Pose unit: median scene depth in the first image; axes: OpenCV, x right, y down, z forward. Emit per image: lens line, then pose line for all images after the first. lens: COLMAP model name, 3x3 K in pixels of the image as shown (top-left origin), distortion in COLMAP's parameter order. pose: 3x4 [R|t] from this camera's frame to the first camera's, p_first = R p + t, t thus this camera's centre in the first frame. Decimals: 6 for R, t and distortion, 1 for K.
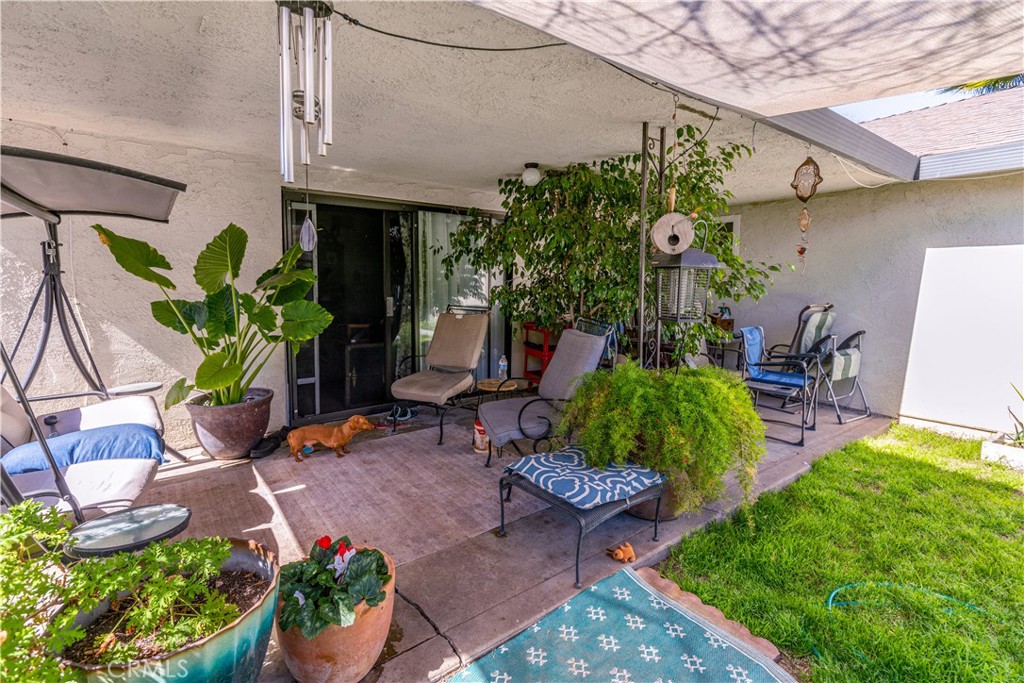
lens RADIAL K [[476.6, 0, 494.1], [0, 476.6, 318.0], [0, 0, 1]] dist [0.010948, -0.000975]
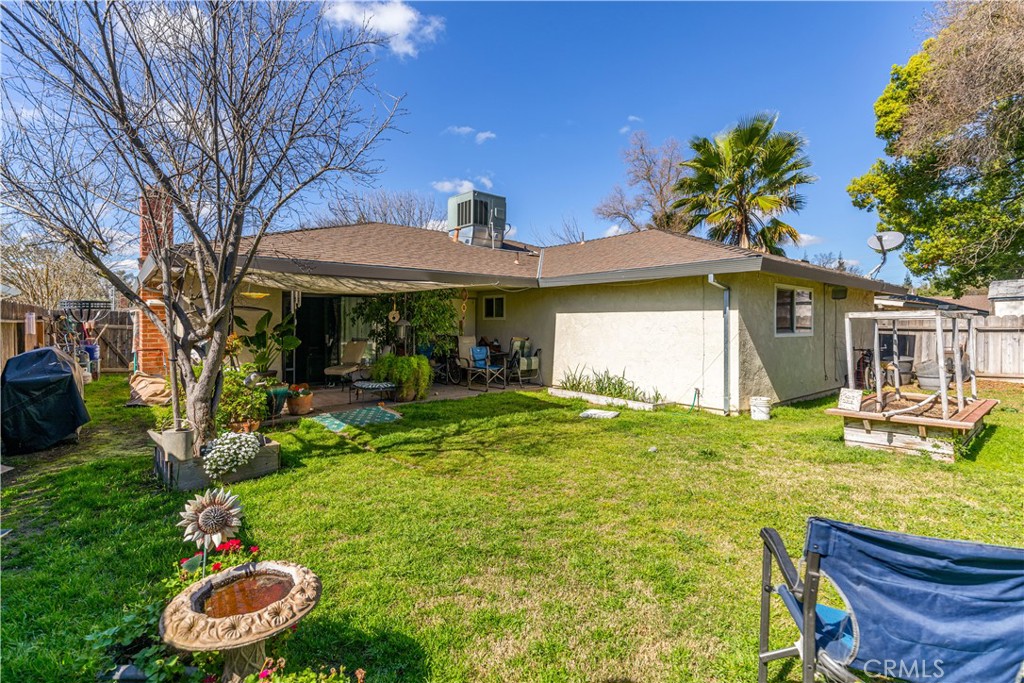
lens RADIAL K [[476.6, 0, 494.1], [0, 476.6, 318.0], [0, 0, 1]] dist [0.010948, -0.000975]
pose [[0.999380, -0.000900, 0.035192, 0.556060], [0.003874, 0.996414, -0.084519, 0.081095], [-0.034990, 0.084603, 0.995800, -1.467172]]
